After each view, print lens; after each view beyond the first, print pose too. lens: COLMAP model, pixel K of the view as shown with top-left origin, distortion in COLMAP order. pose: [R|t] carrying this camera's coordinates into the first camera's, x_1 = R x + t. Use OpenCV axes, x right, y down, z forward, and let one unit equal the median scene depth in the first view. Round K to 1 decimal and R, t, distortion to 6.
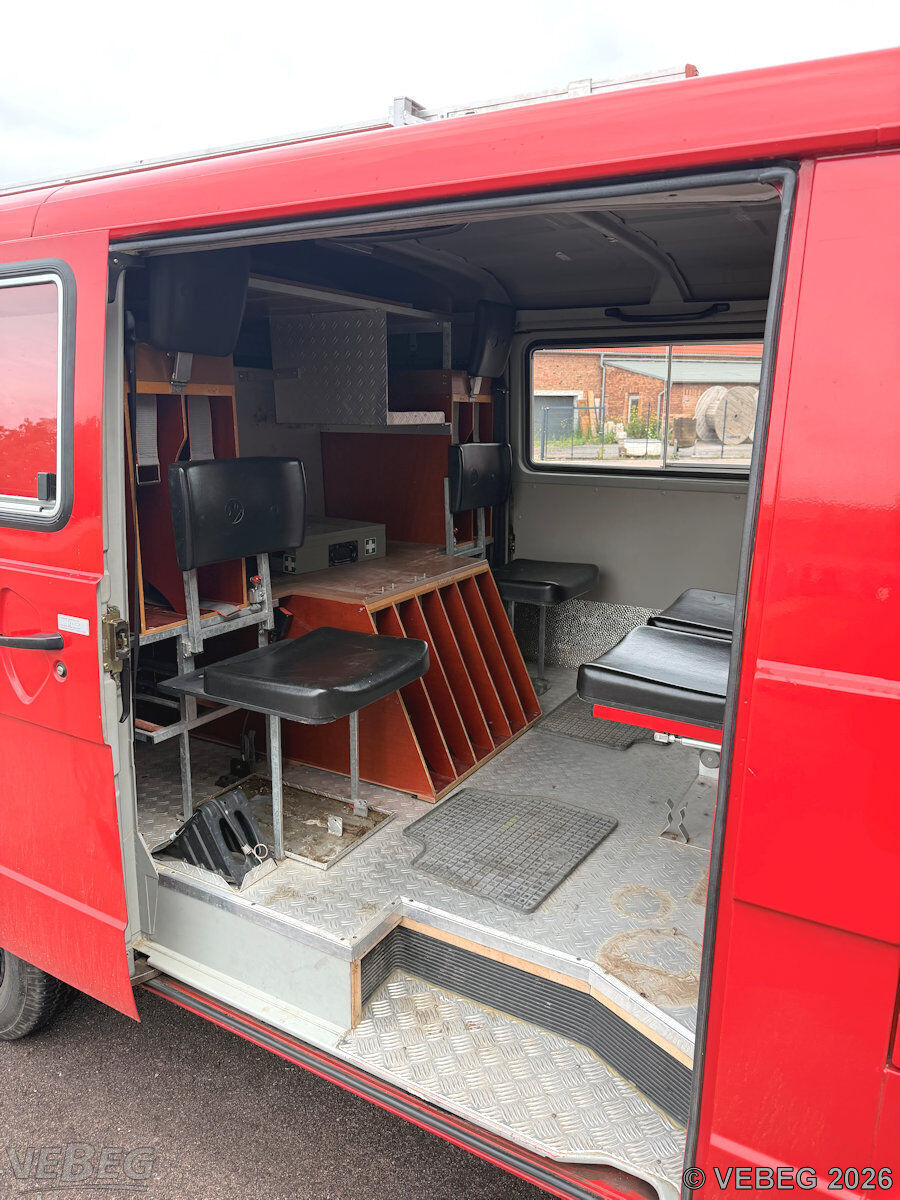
lens RADIAL K [[816.6, 0, 450.0], [0, 816.6, 600.0], [0, 0, 1]] dist [0.005693, -0.002078]
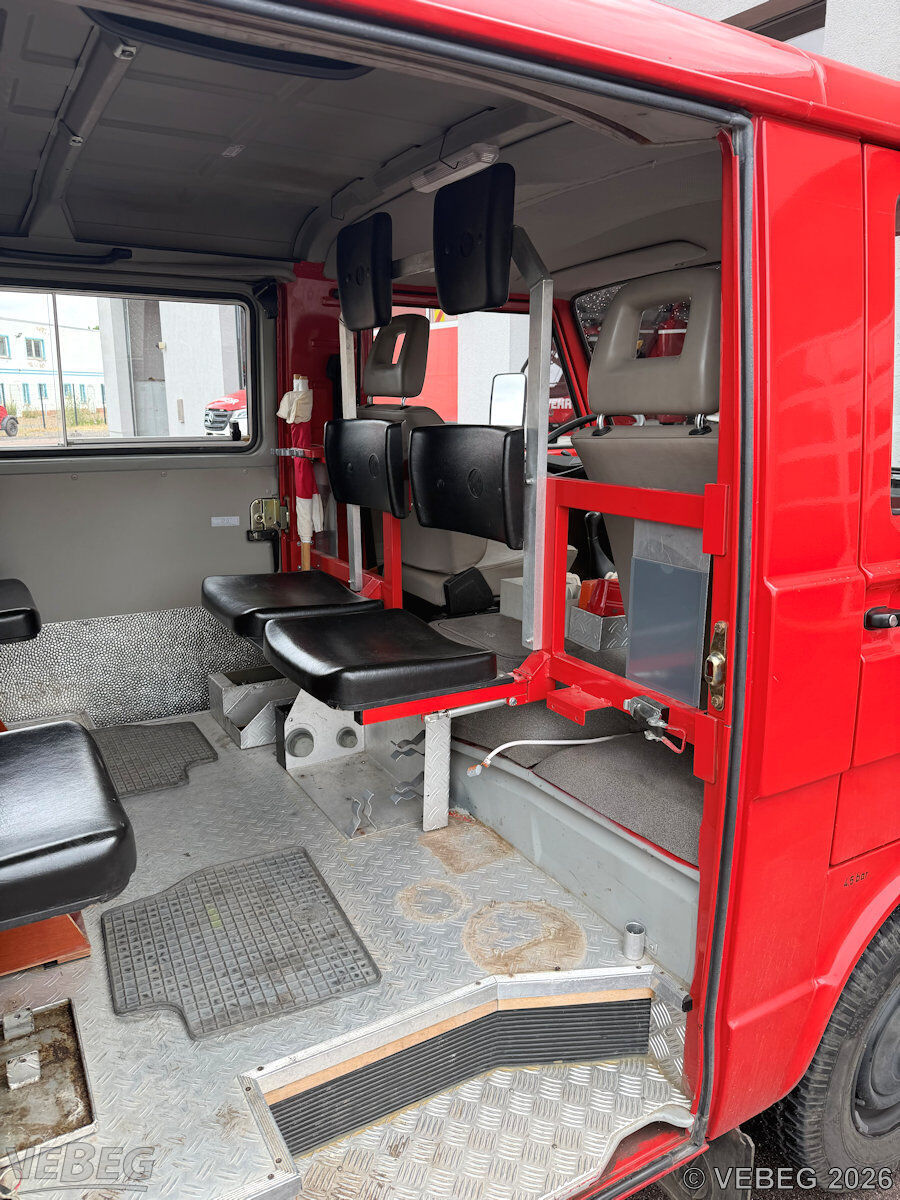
lens RADIAL K [[837.5, 0, 450.0], [0, 837.5, 600.0], [0, 0, 1]] dist [0.034983, -0.001451]
pose [[0.520334, -0.214296, 0.826638, -0.290731], [0.192372, 0.972535, 0.131028, -0.054458], [-0.832013, 0.090844, 0.547267, 0.258236]]
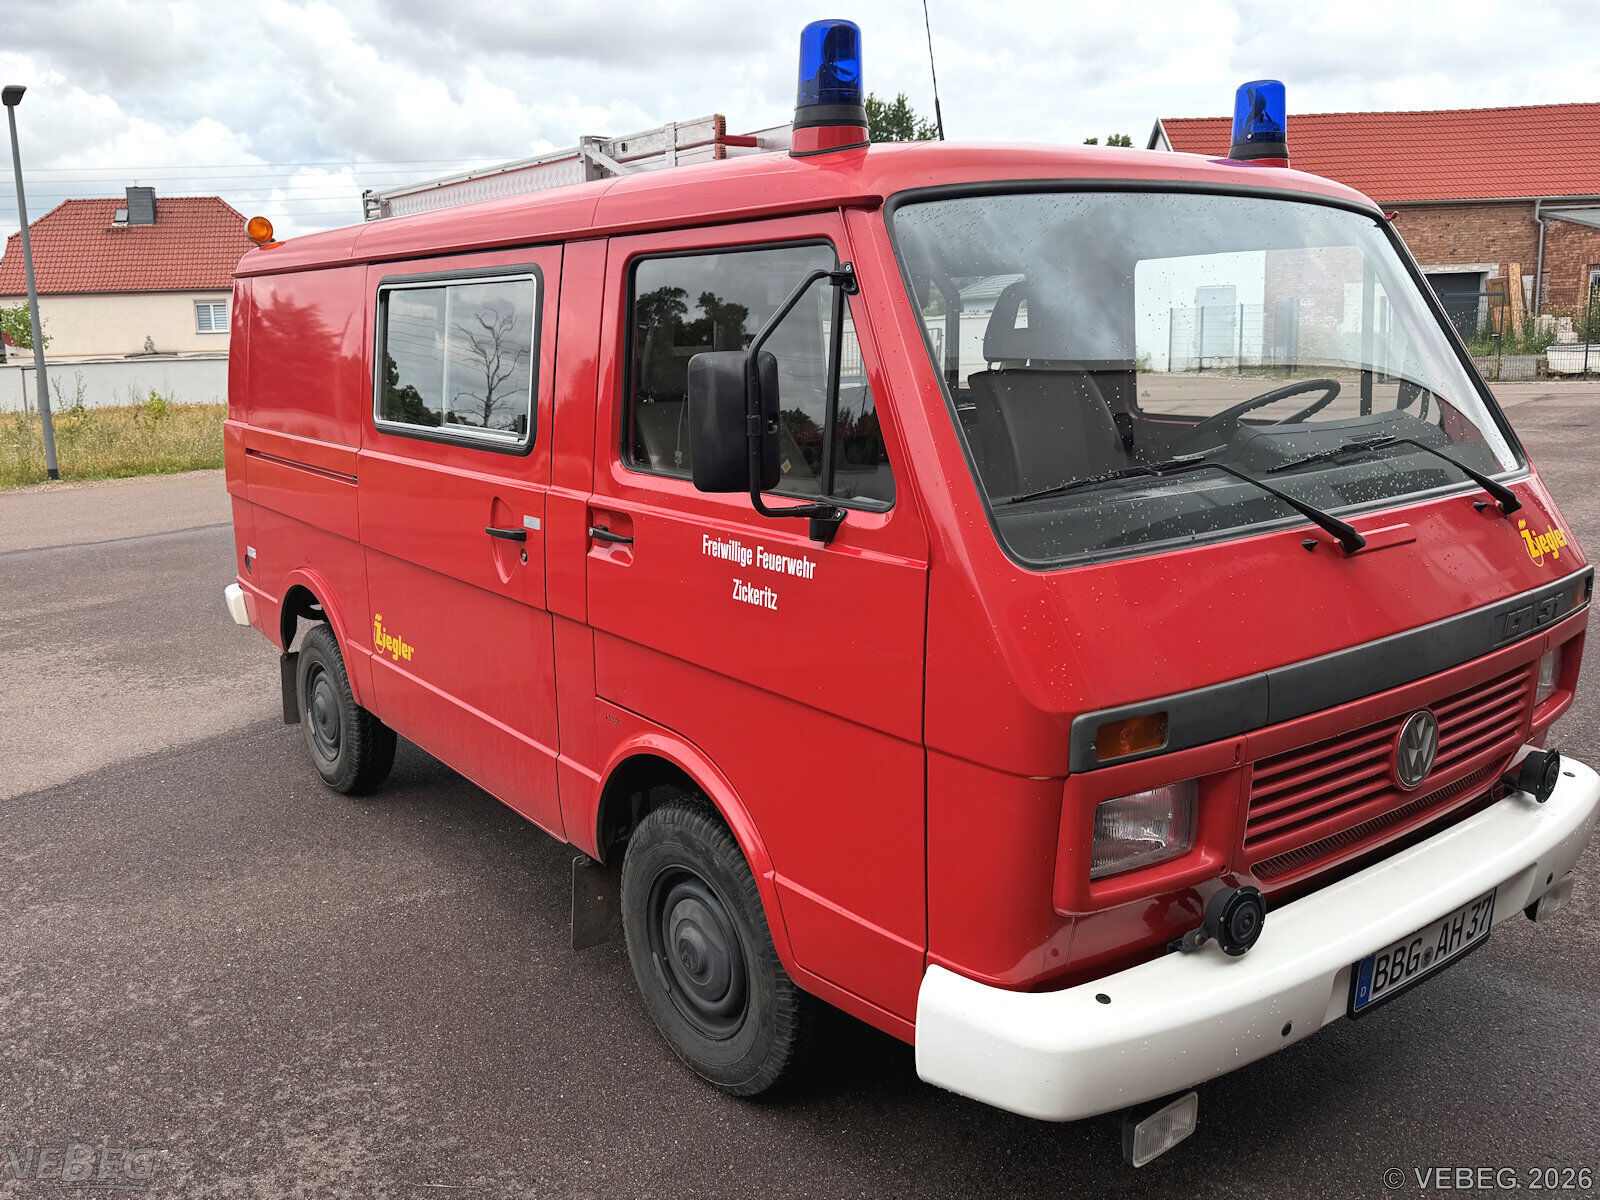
lens RADIAL K [[1410.0, 0, 800.0], [0, 1410.0, 600.0], [0, 0, 1]] dist [-0.000438, -0.102140]
pose [[0.923781, 0.037518, -0.381079, 0.107479], [-0.044872, 0.998938, -0.010427, 0.020307], [0.380283, 0.026732, 0.924484, -0.127297]]
